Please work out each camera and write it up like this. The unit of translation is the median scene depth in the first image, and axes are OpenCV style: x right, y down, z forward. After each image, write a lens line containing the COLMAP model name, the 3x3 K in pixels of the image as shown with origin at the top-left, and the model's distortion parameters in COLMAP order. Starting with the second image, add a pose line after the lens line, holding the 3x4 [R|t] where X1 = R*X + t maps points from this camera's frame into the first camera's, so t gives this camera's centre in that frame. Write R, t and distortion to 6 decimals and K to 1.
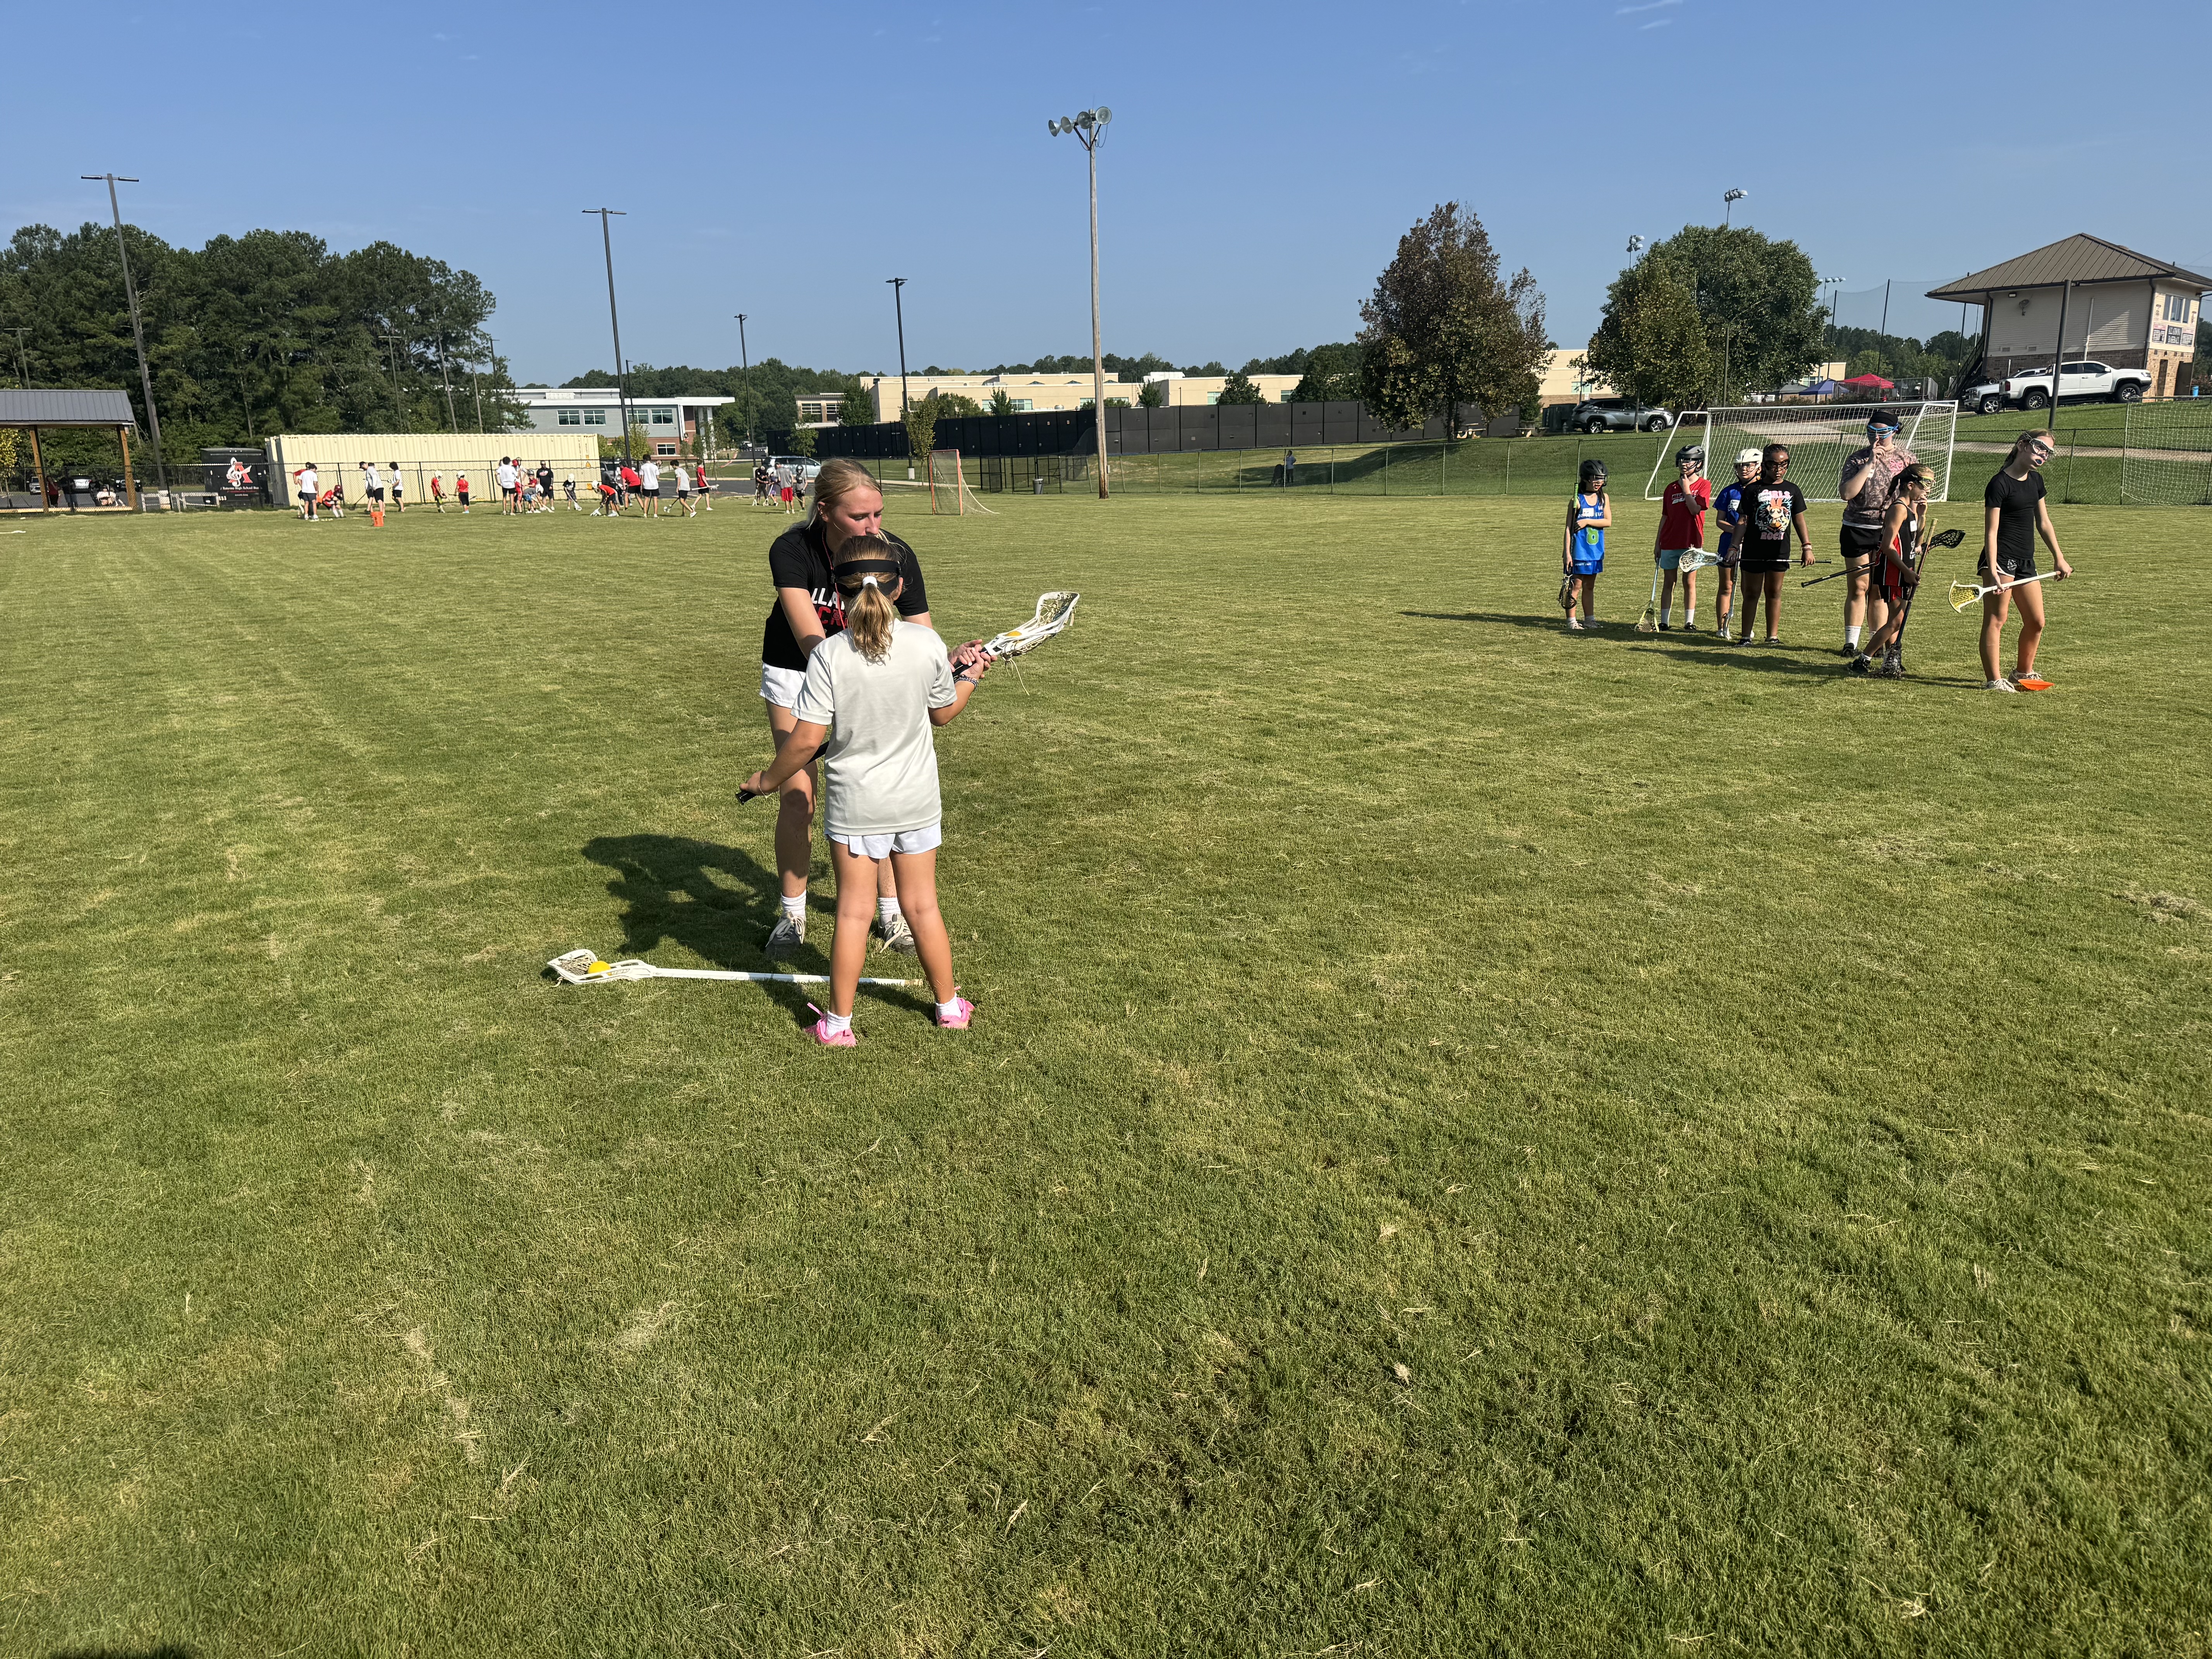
lens RADIAL K [[1521.5, 0, 1120.0], [0, 1521.5, 847.0], [0, 0, 1]] dist [0.035494, -0.037860]
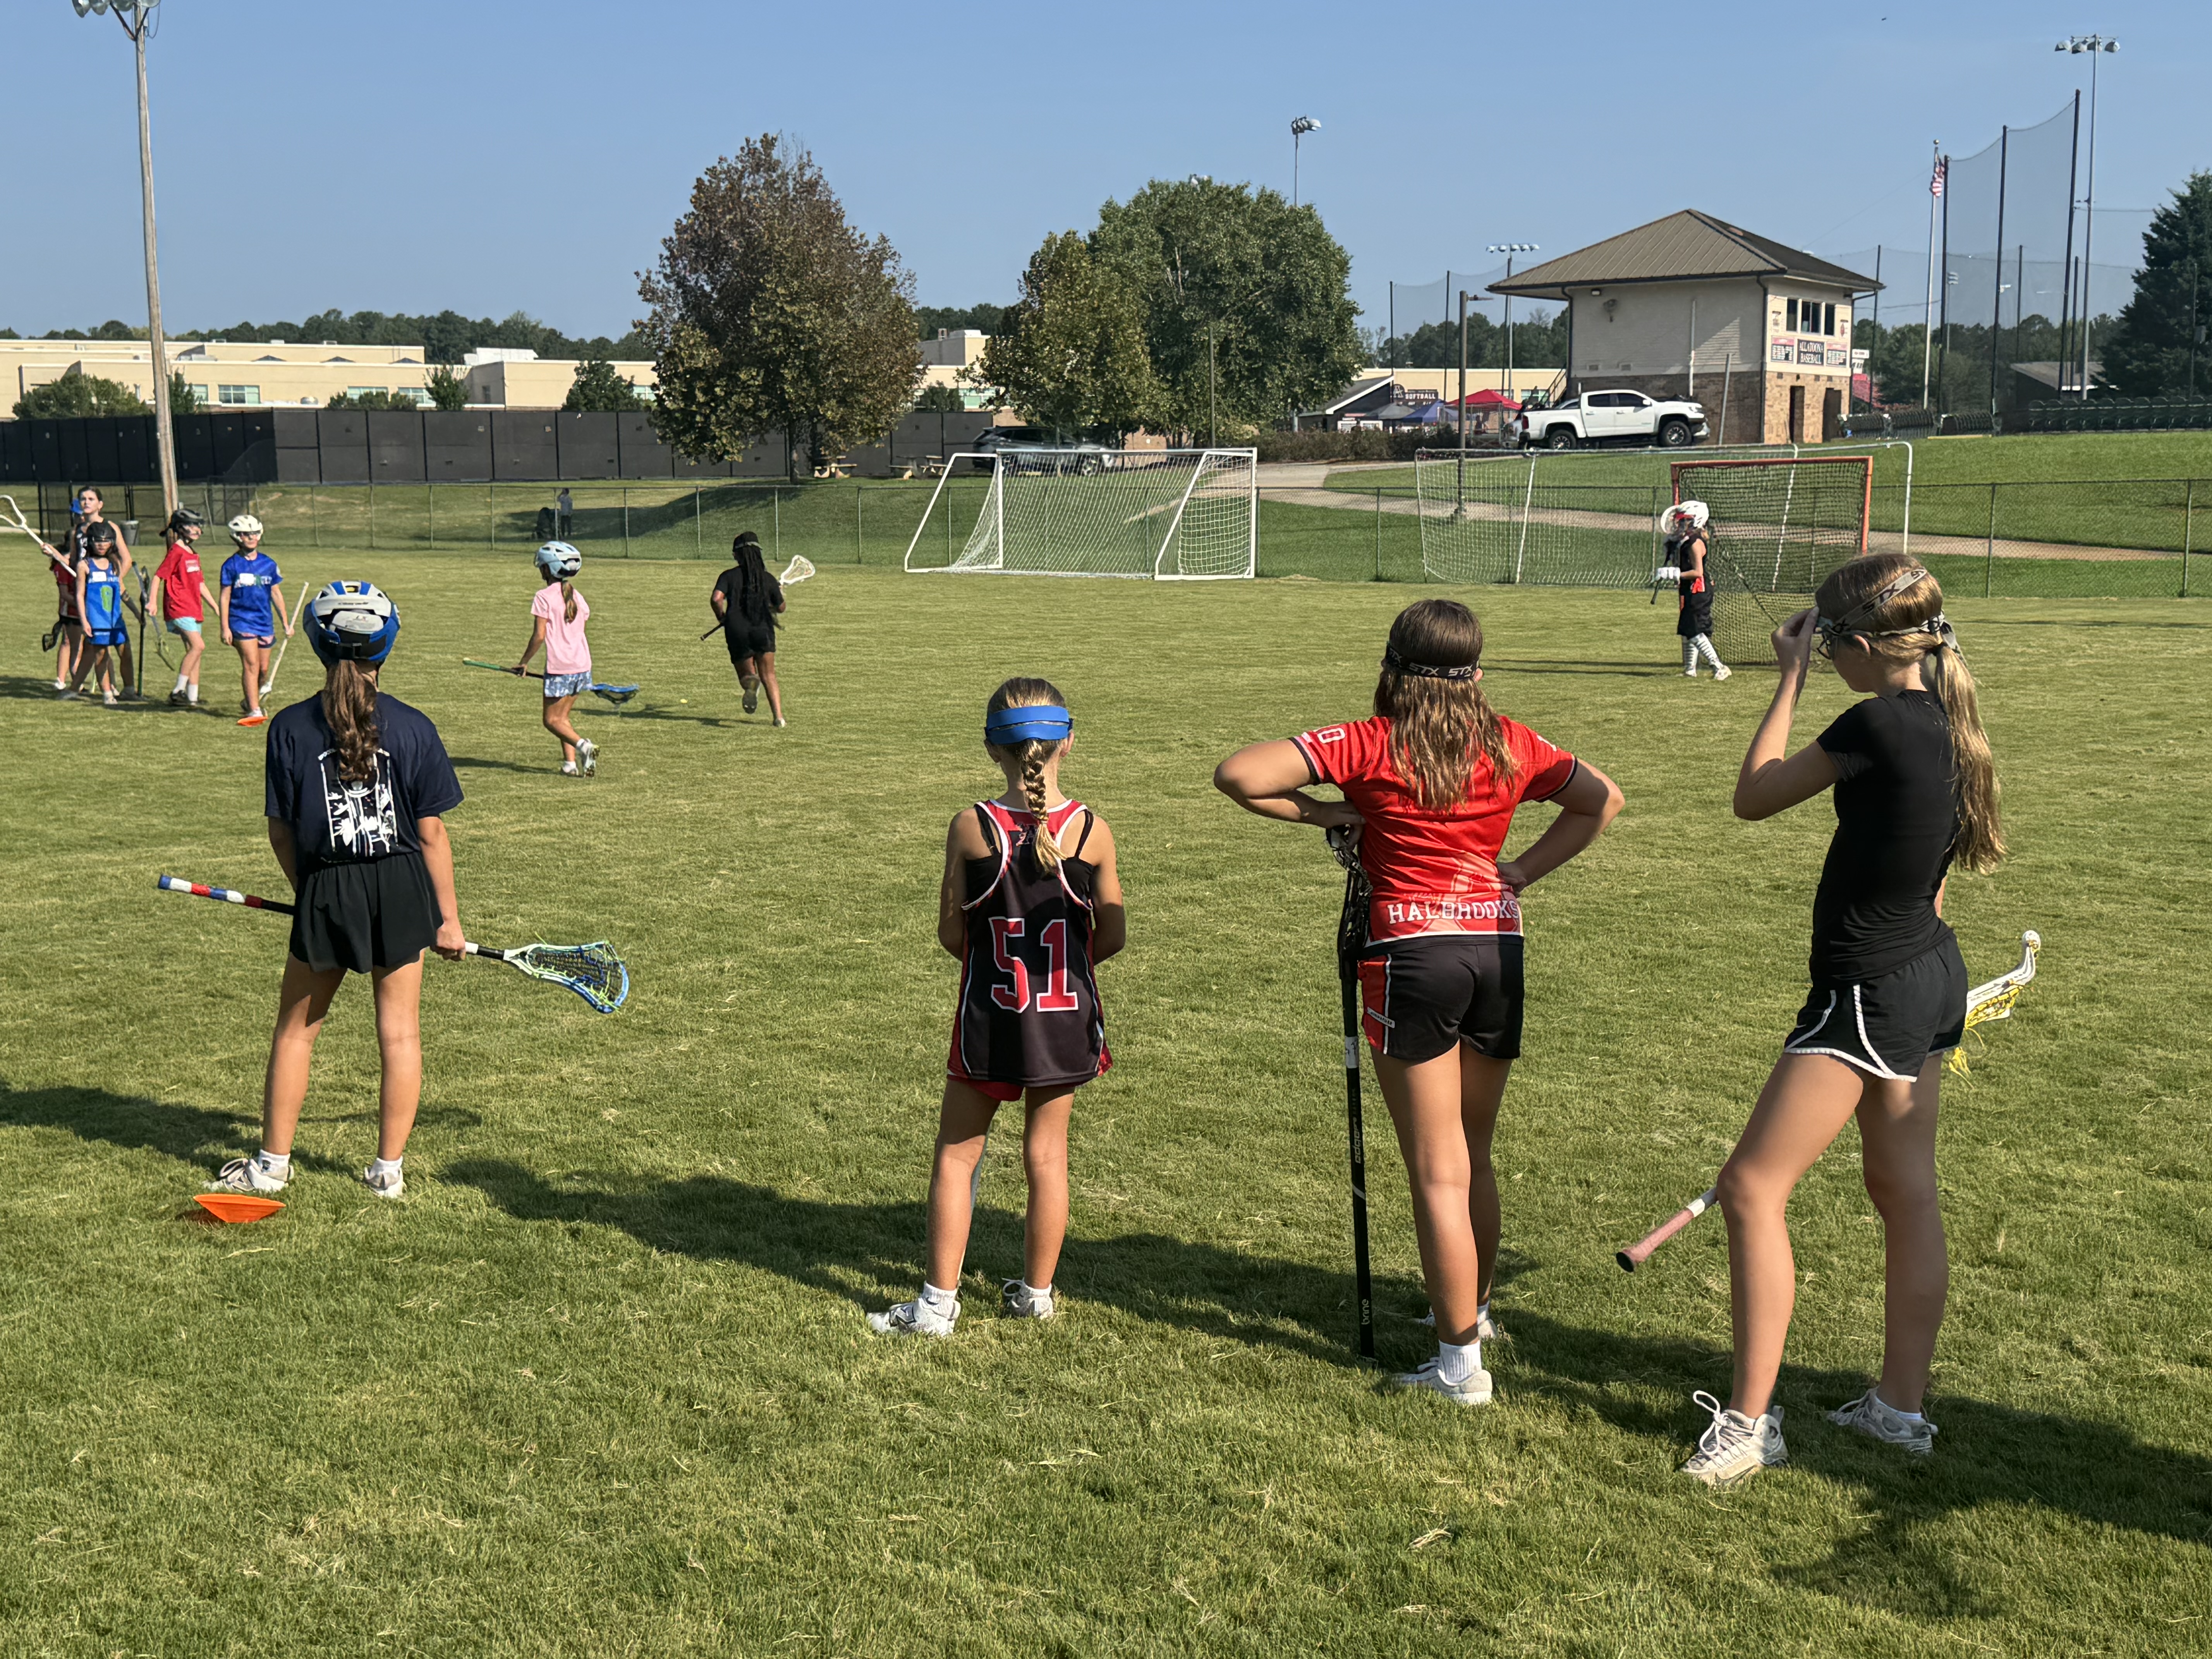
lens RADIAL K [[2712.7, 0, 1110.0], [0, 2712.7, 837.4], [0, 0, 1]] dist [0.126896, 0.000000]
pose [[0.979320, -0.009108, 0.202113, 0.122741], [0.033930, 0.992231, -0.119690, 0.038585], [-0.199452, 0.124073, 0.972021, -0.177455]]
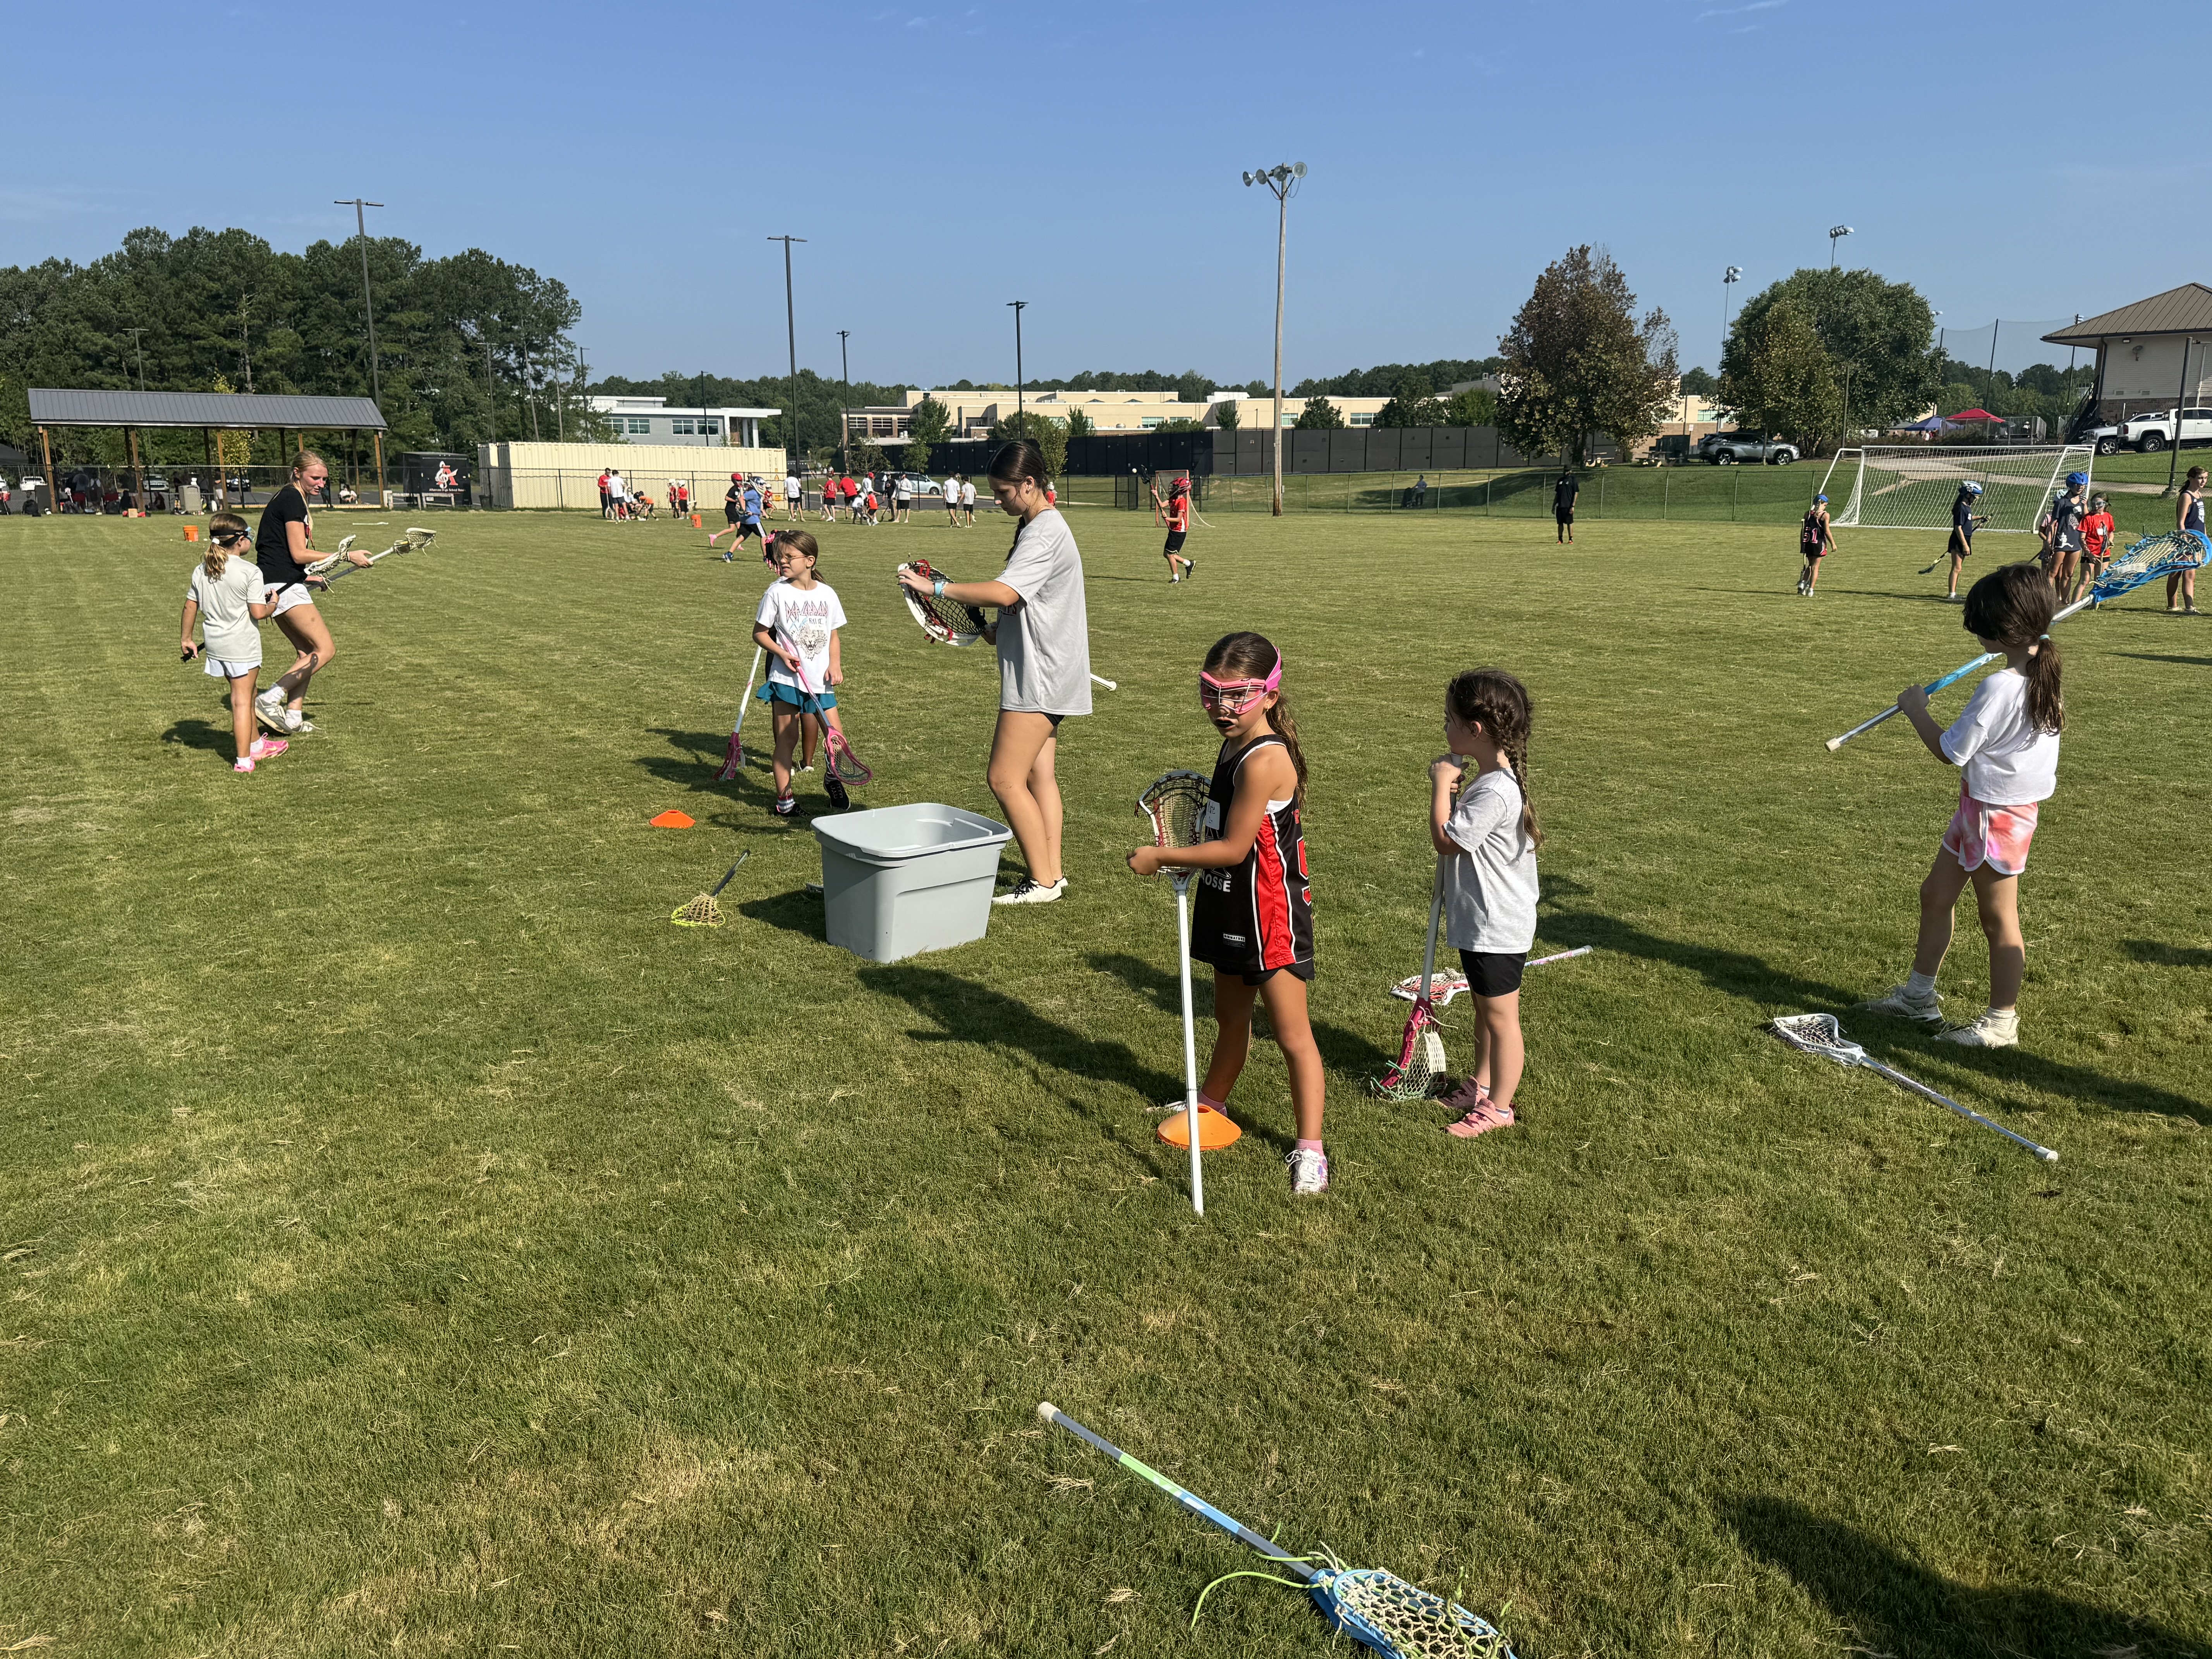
lens RADIAL K [[1670.6, 0, 1094.3], [0, 1670.6, 832.0], [0, 0, 1]] dist [0.049111, -0.062583]
pose [[0.999638, 0.023927, -0.012325, -0.104693], [-0.024421, 0.998835, -0.041609, 0.039683], [0.011315, 0.041895, 0.999058, -0.147865]]
